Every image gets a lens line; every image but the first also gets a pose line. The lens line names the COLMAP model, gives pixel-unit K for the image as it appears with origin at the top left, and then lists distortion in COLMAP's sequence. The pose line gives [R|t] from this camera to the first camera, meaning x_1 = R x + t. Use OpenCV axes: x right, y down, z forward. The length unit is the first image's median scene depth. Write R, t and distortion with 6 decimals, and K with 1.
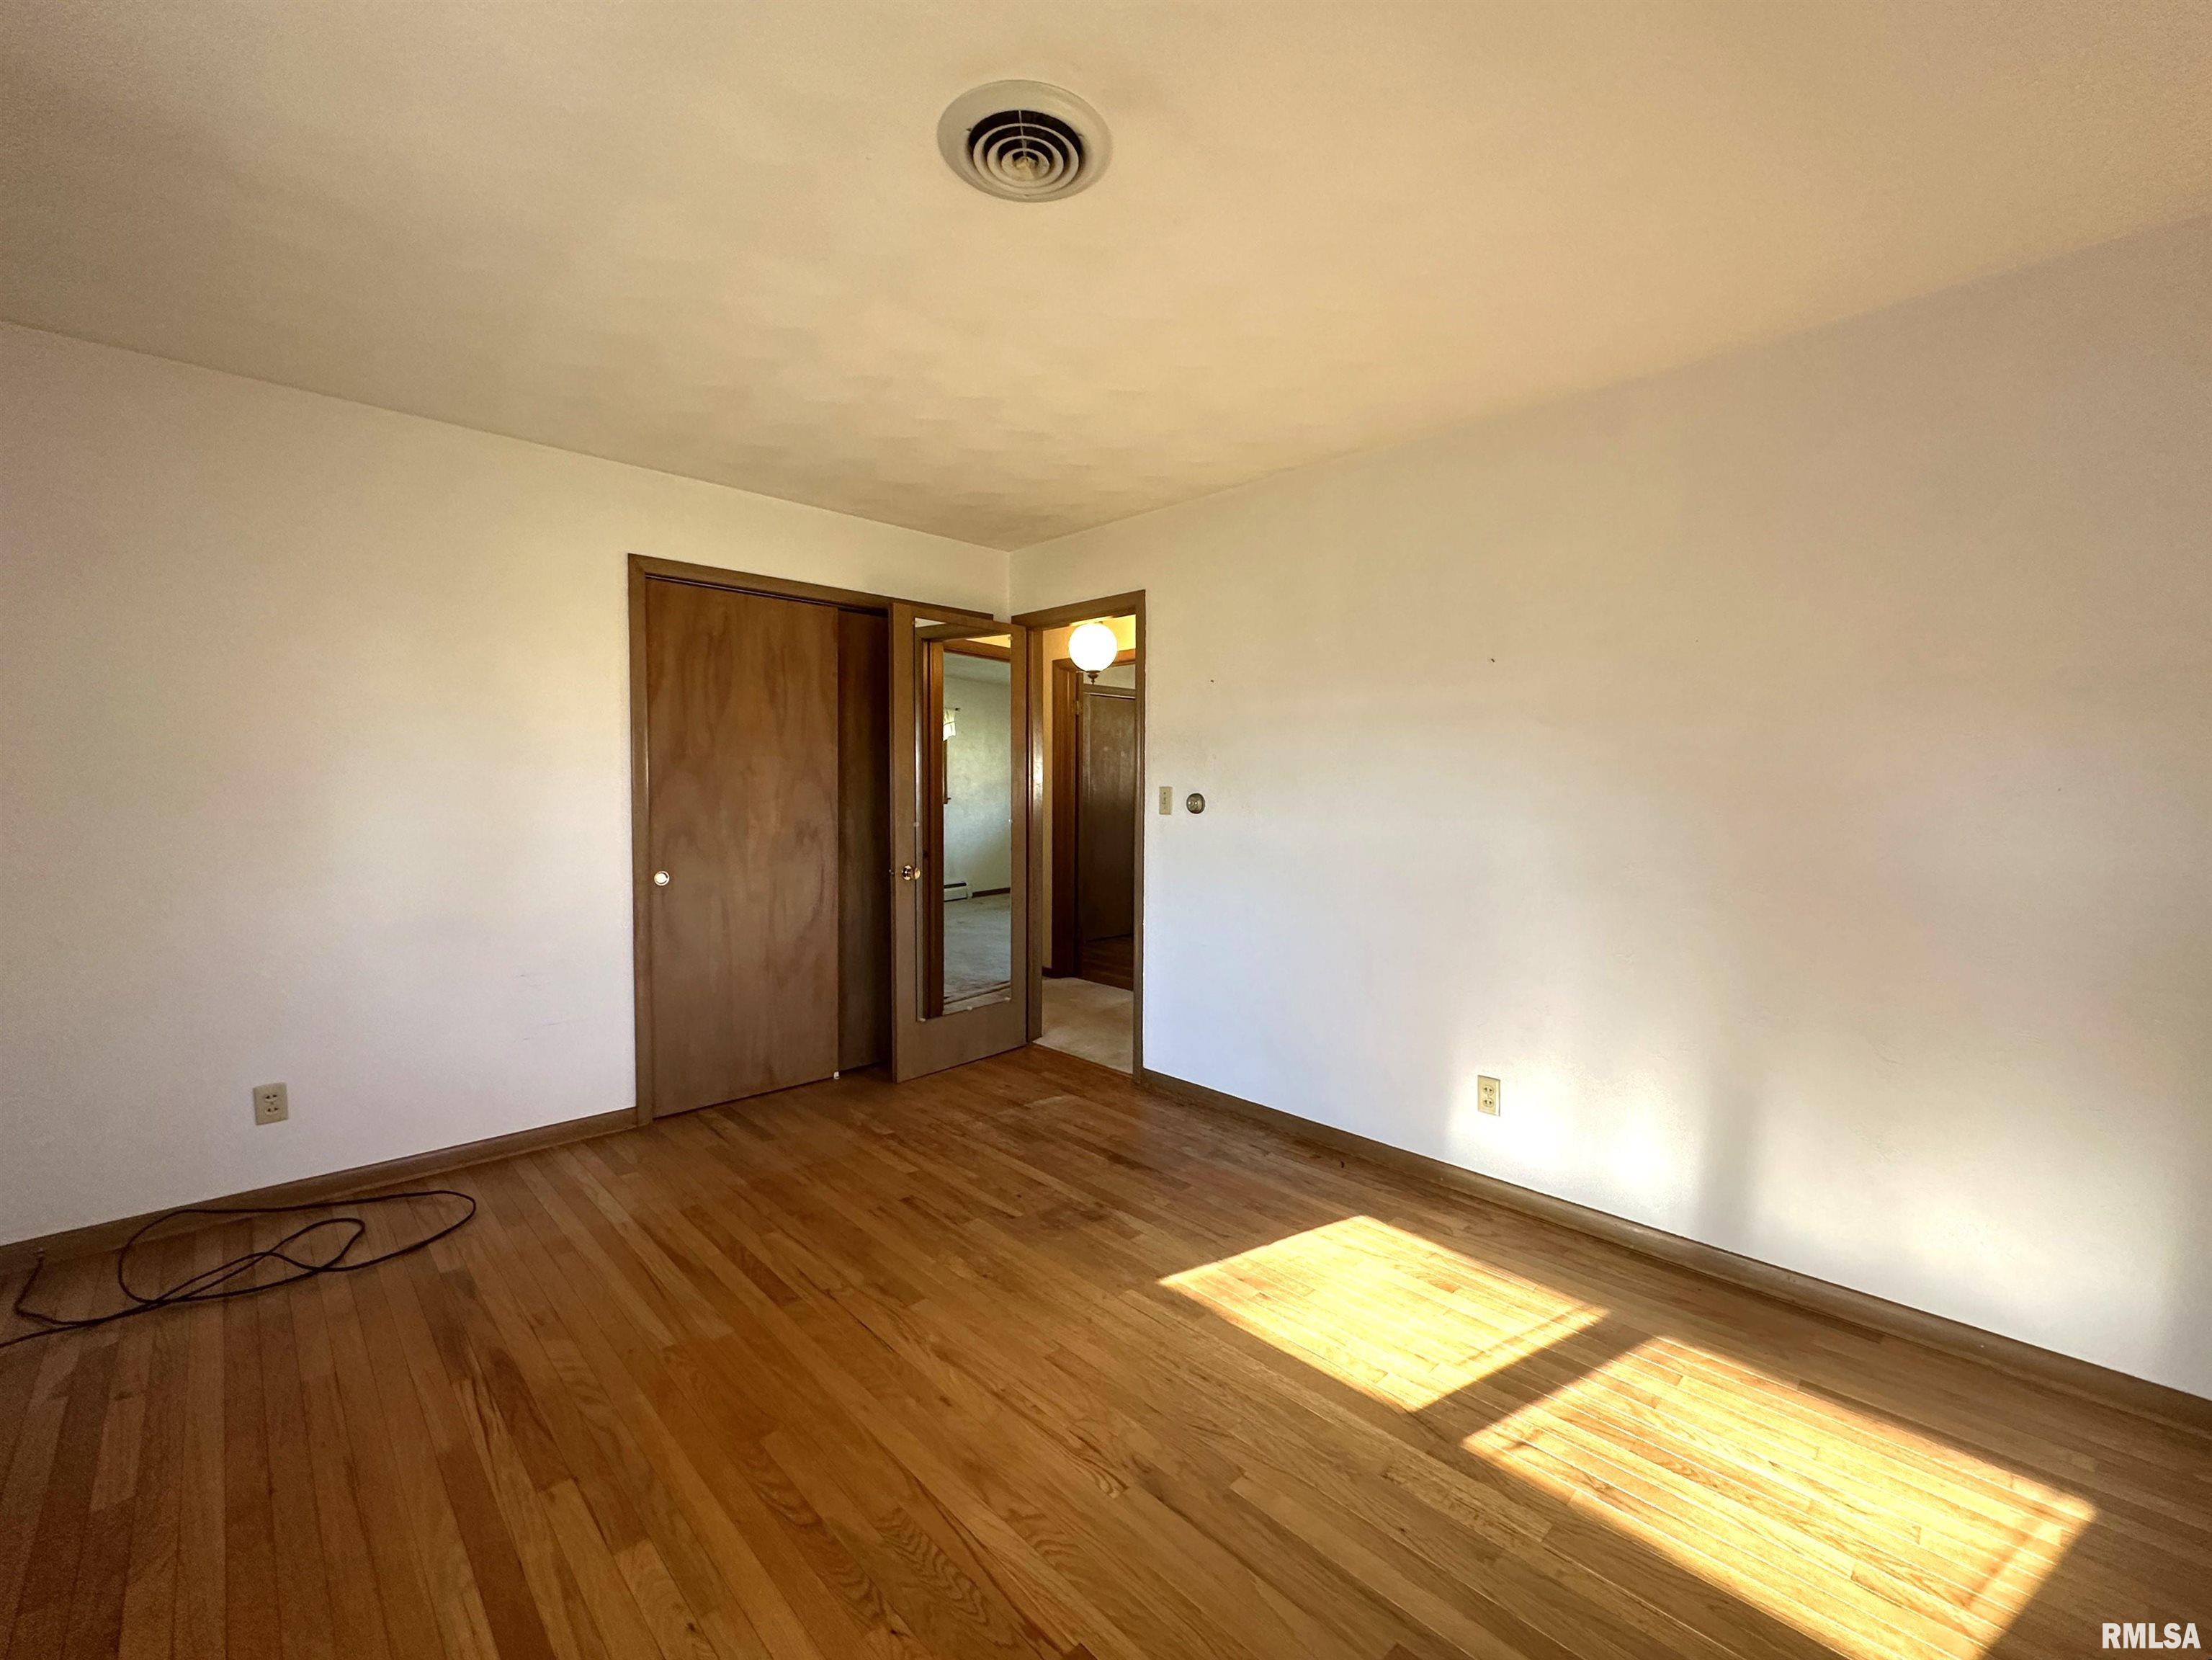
lens RADIAL K [[908.5, 0, 1104.1], [0, 908.5, 832.3], [0, 0, 1]] dist [-0.000381, -0.000379]
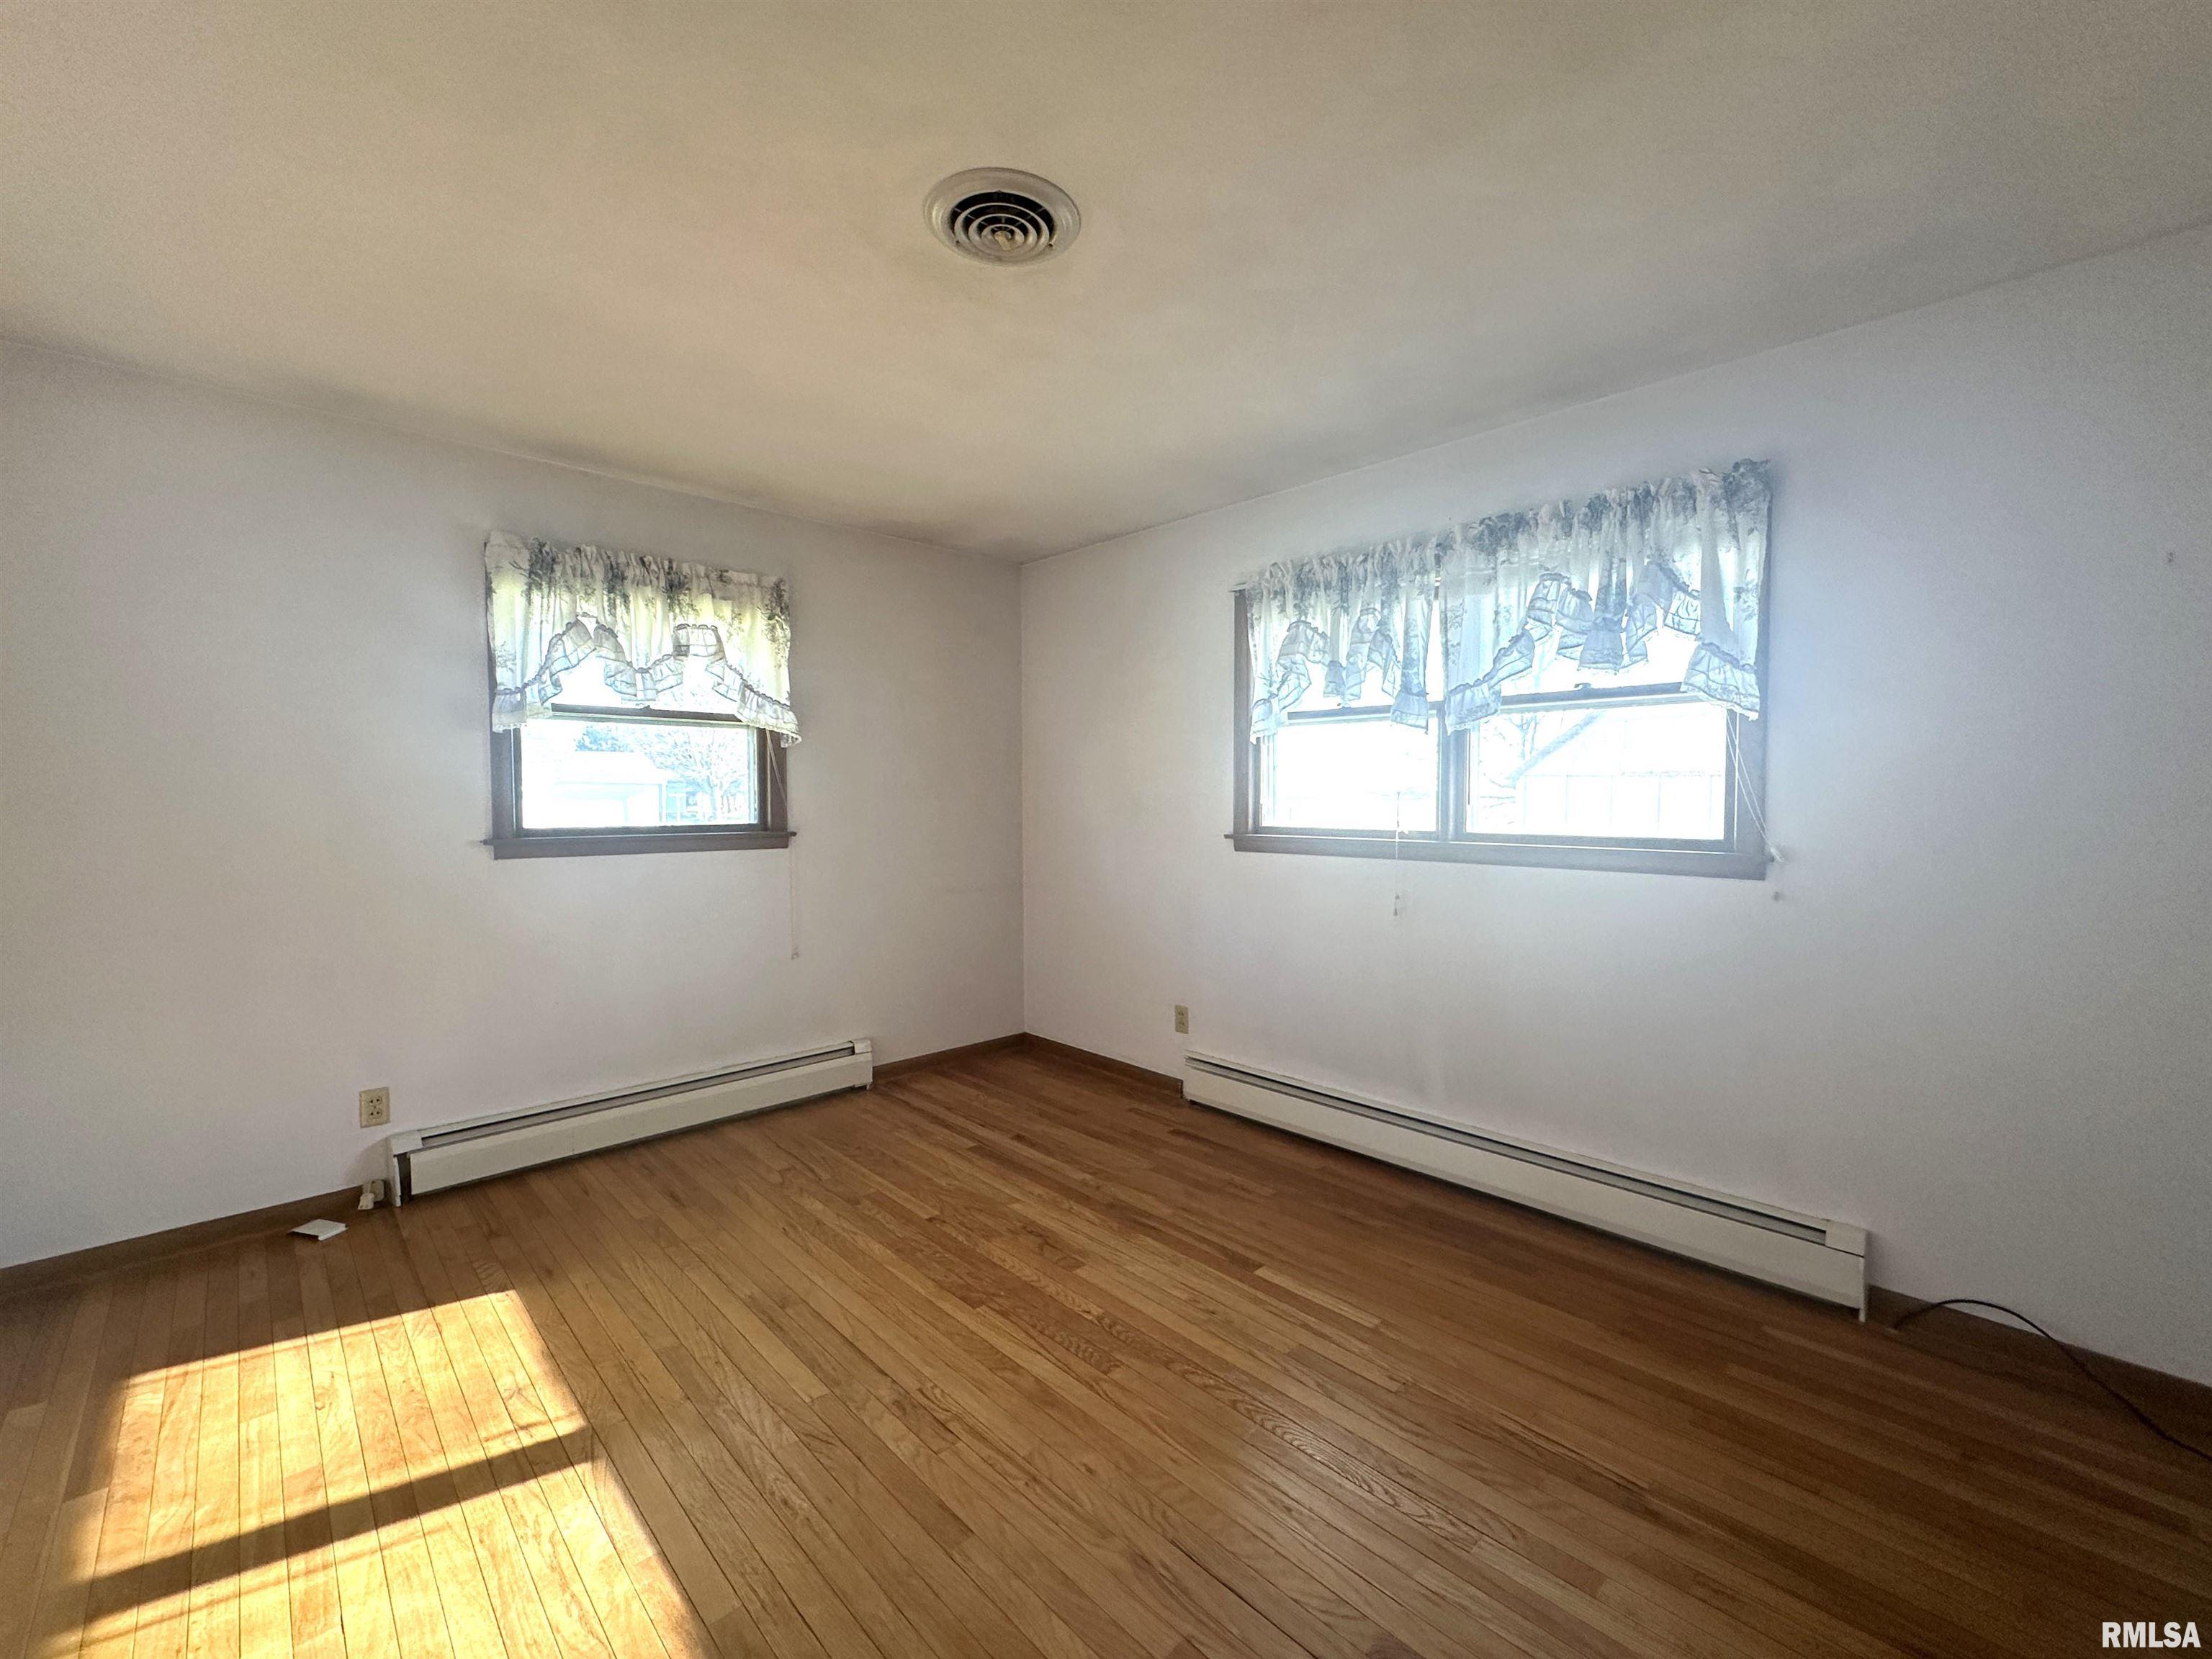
lens RADIAL K [[908.9, 0, 1106.0], [0, 908.9, 829.5], [0, 0, 1]] dist [0.000421, 0.000410]
pose [[-0.999910, -0.008609, 0.010257, -0.171795], [-0.007625, 0.995688, 0.092454, -0.086644], [-0.011008, 0.092368, -0.995664, 1.615718]]
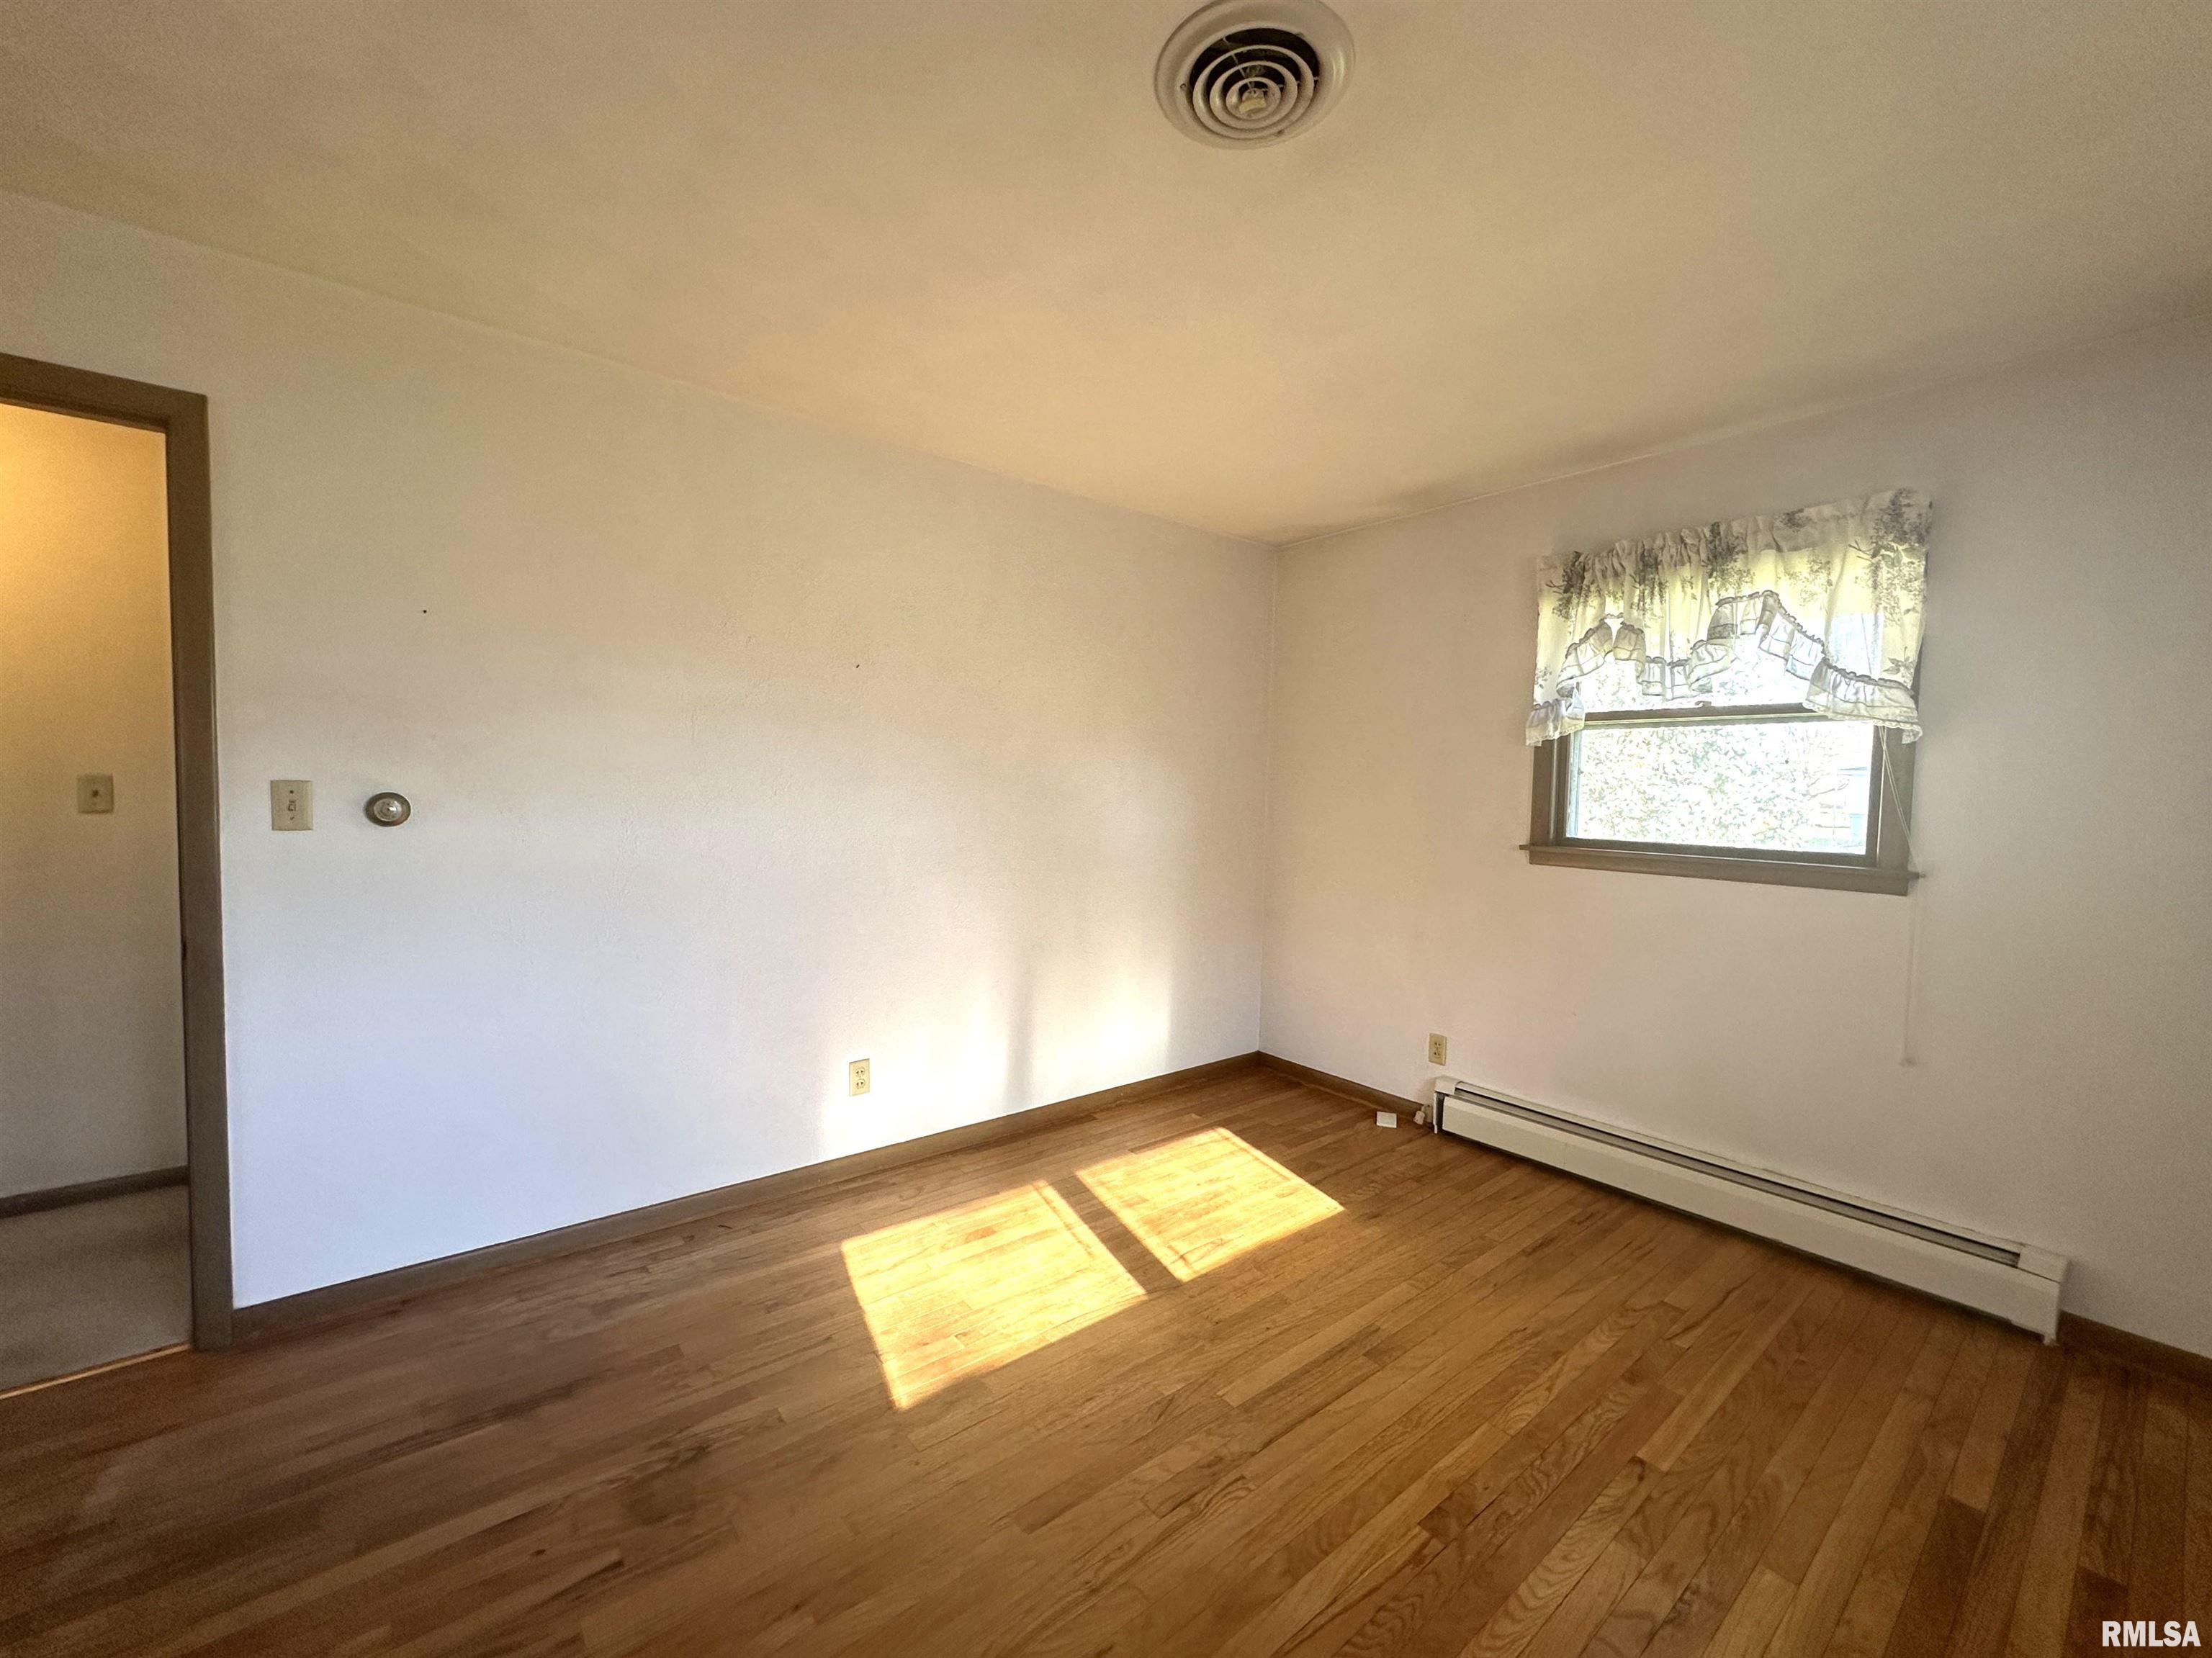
lens RADIAL K [[881.9, 0, 1106.0], [0, 881.9, 829.0], [0, 0, 1]] dist [-0.001191, -0.000164]
pose [[0.094898, -0.053907, 0.994026, -0.731709], [0.030000, 0.998234, 0.051271, -0.057778], [-0.995035, 0.024955, 0.096347, 0.797556]]
